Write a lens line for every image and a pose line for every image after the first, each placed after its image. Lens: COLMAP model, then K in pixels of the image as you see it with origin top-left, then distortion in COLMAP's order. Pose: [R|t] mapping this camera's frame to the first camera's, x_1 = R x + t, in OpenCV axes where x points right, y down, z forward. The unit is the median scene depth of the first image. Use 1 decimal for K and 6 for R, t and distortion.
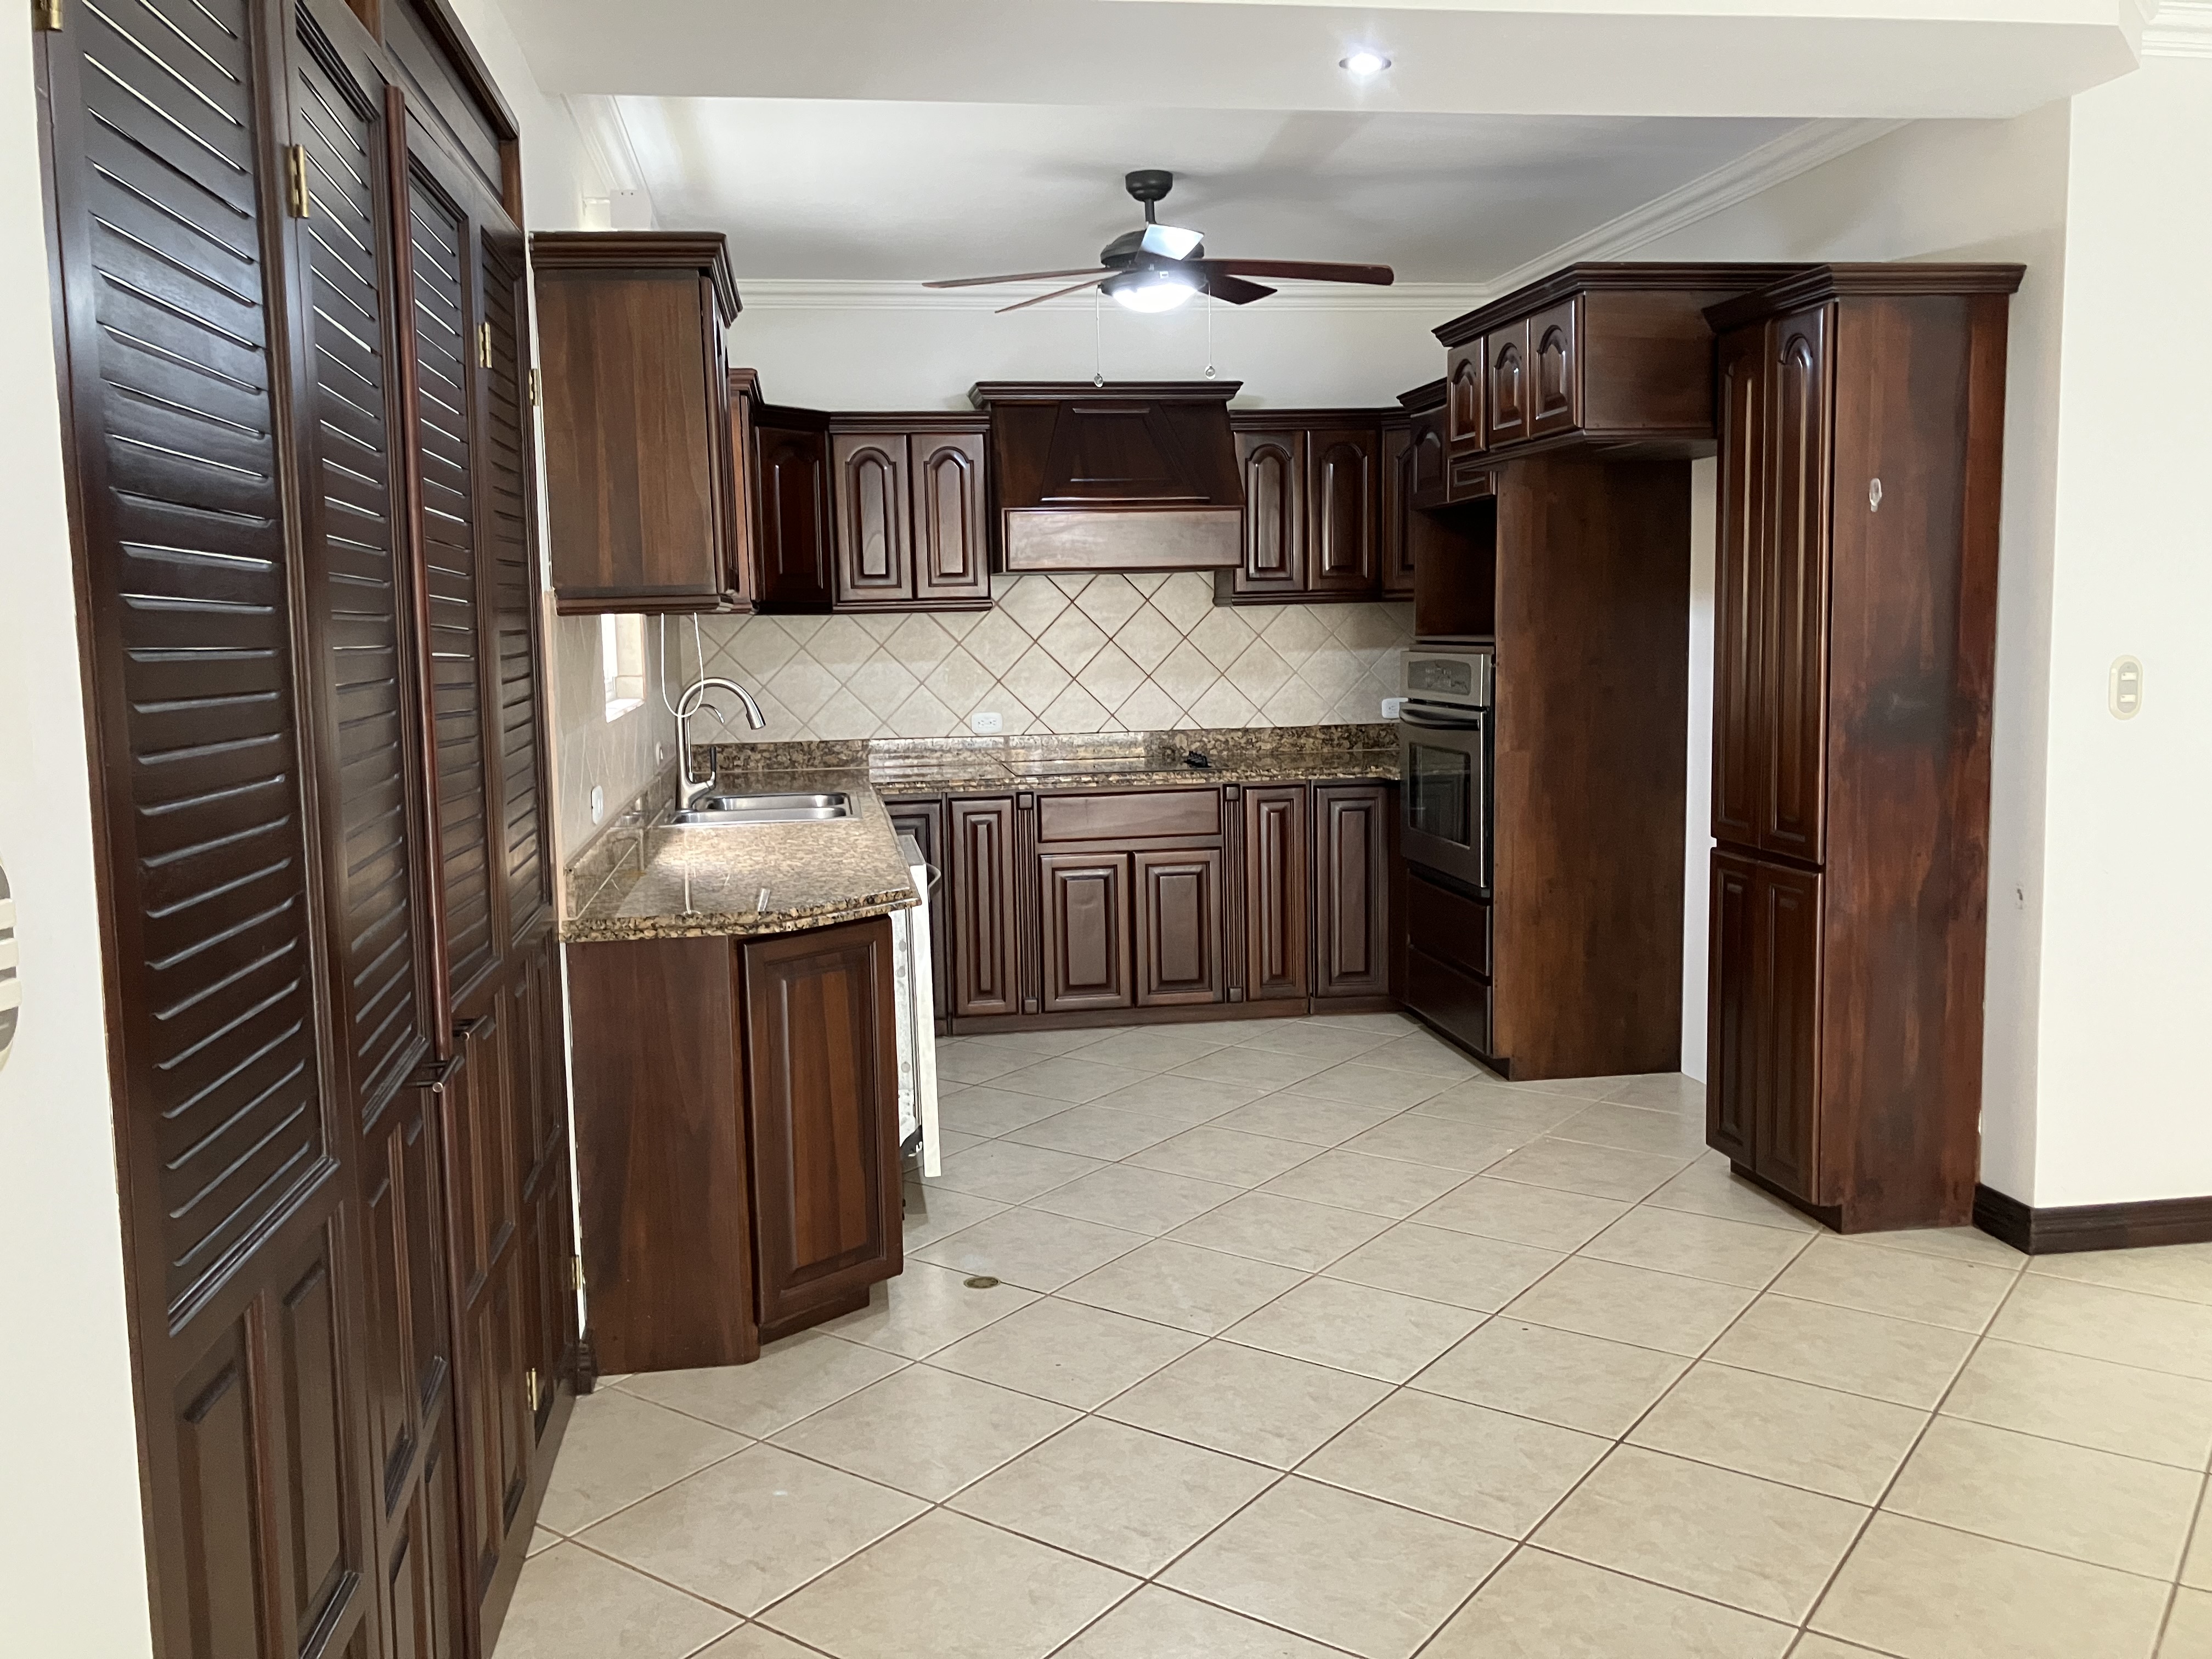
lens RADIAL K [[1787.0, 0, 1108.4], [0, 1787.0, 786.4], [0, 0, 1]] dist [0.089363, -0.243197]
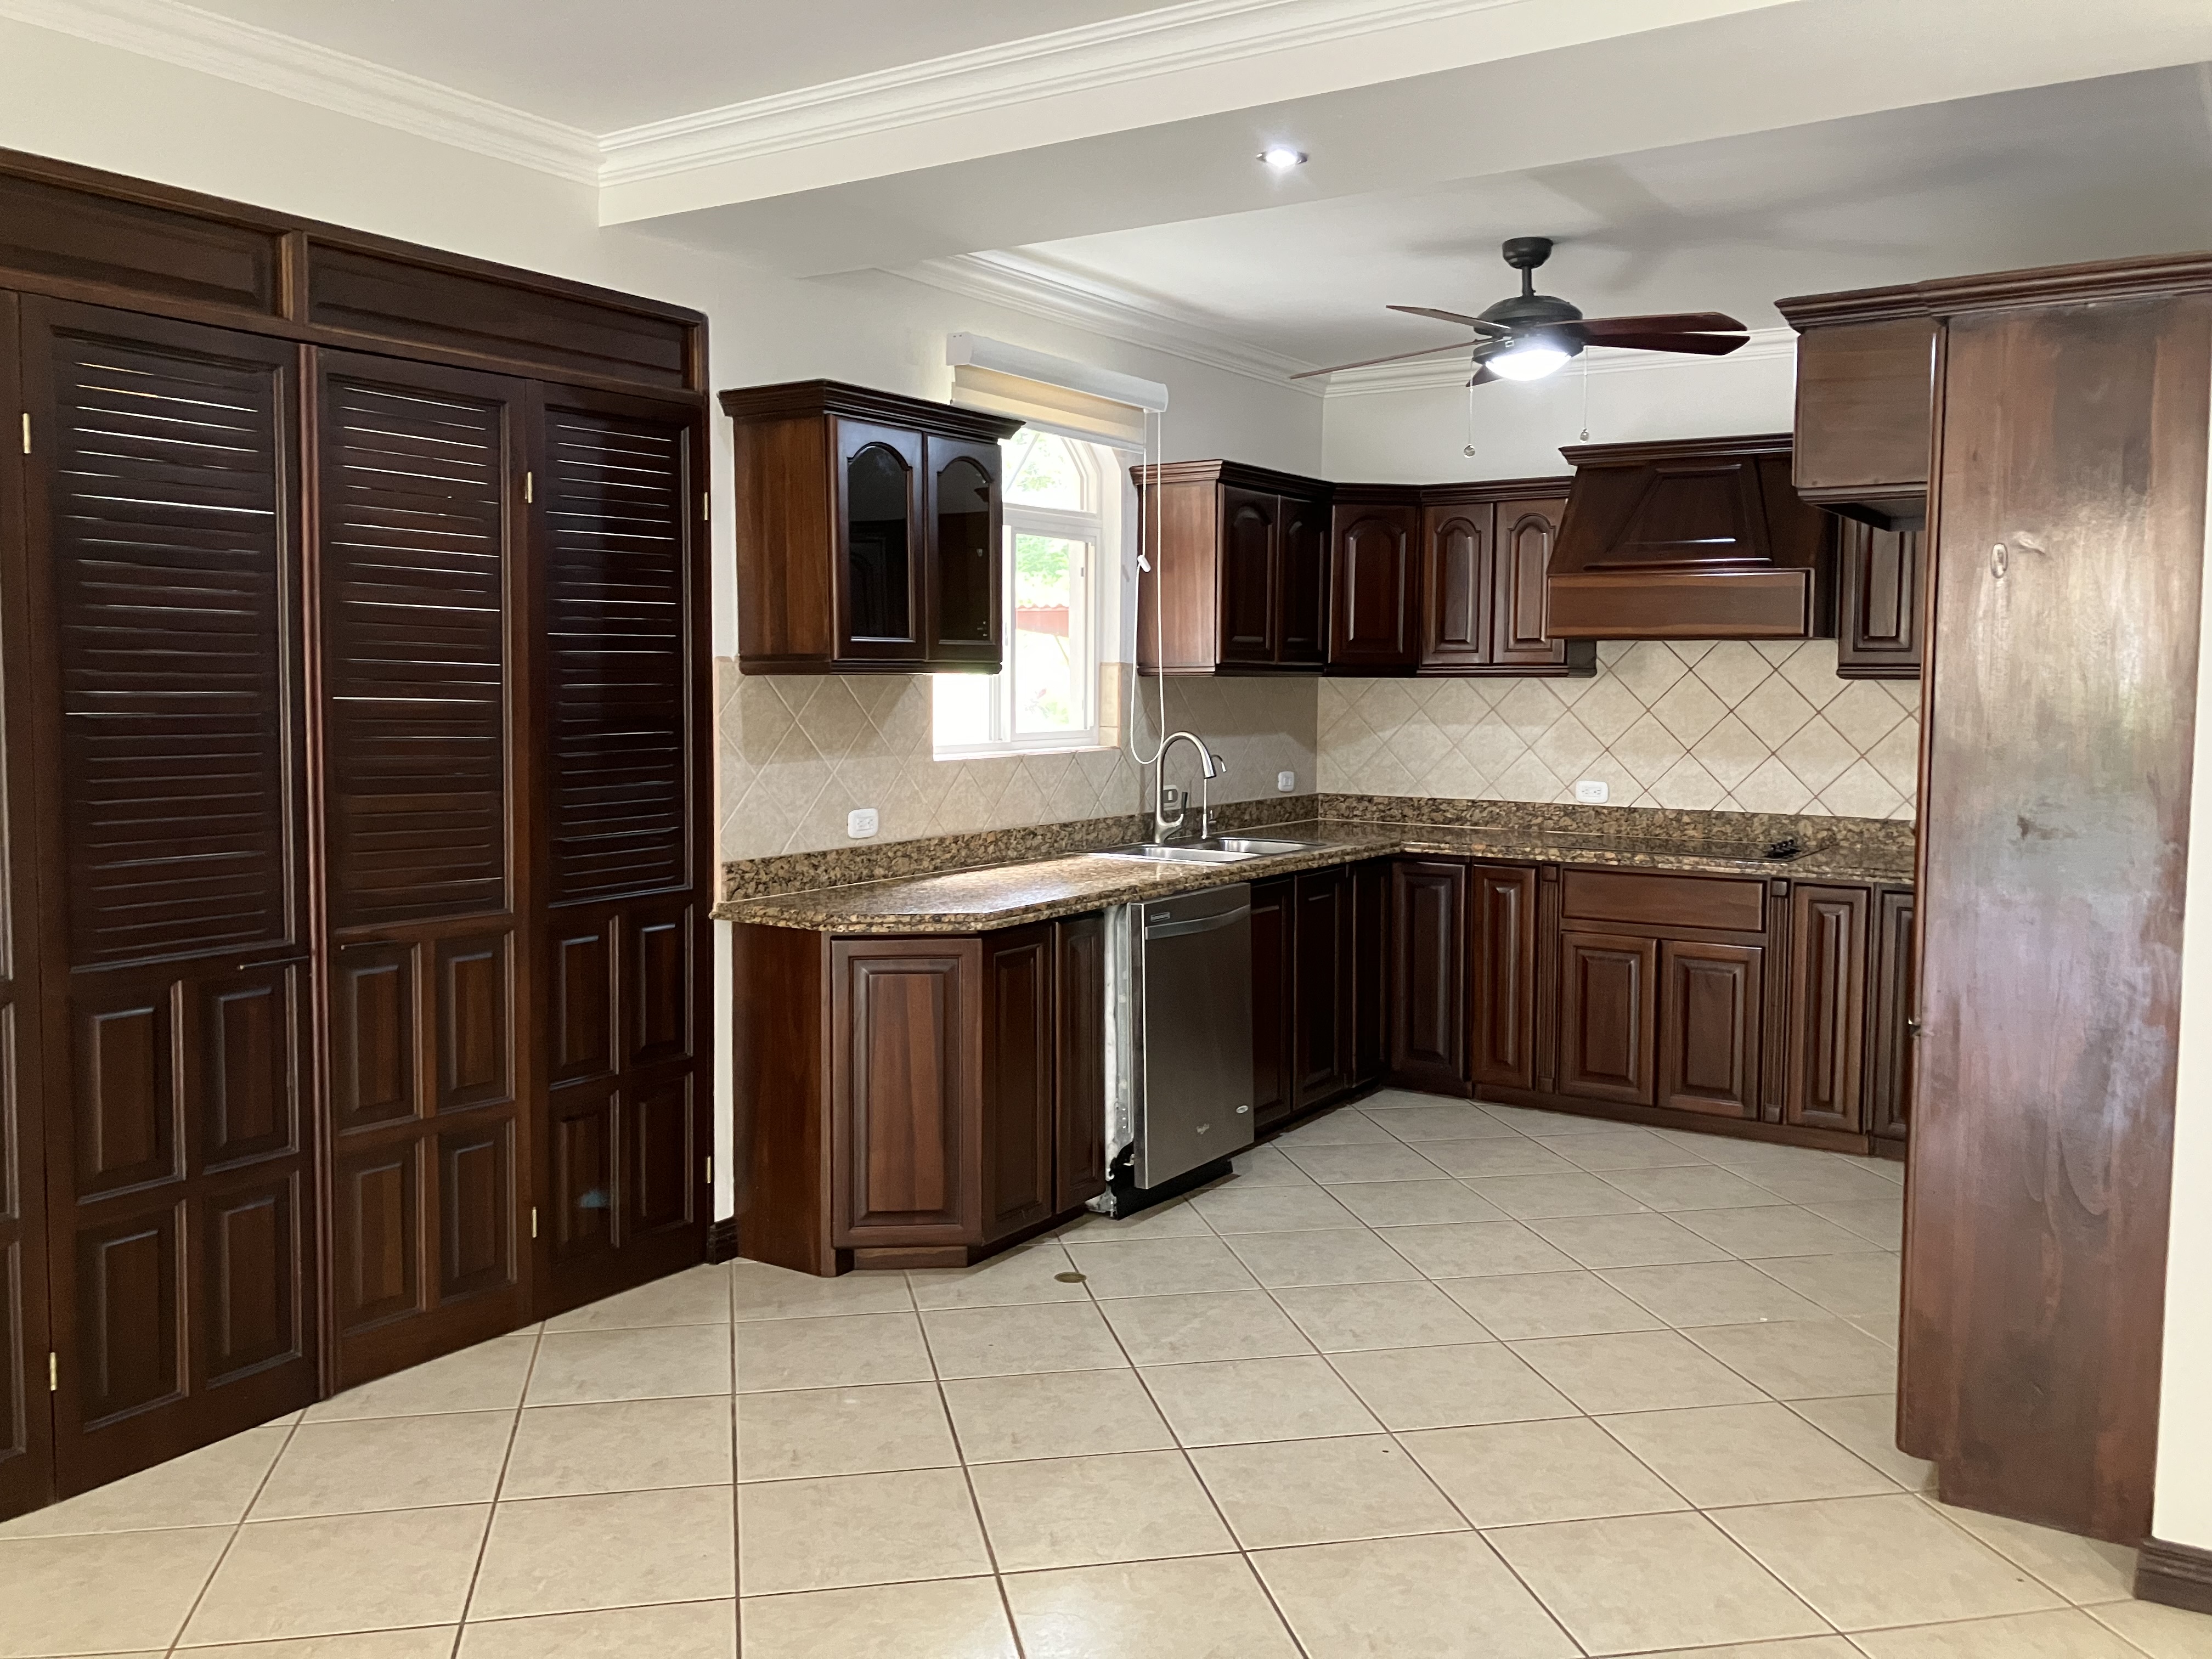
lens RADIAL K [[1804.3, 0, 1103.8], [0, 1804.3, 772.2], [0, 0, 1]] dist [0.021646, -0.000156]
pose [[0.747590, 0.062449, -0.661218, 0.552816], [-0.087933, 0.996112, -0.005342, -0.025907], [0.658314, 0.062137, 0.750175, 0.130221]]
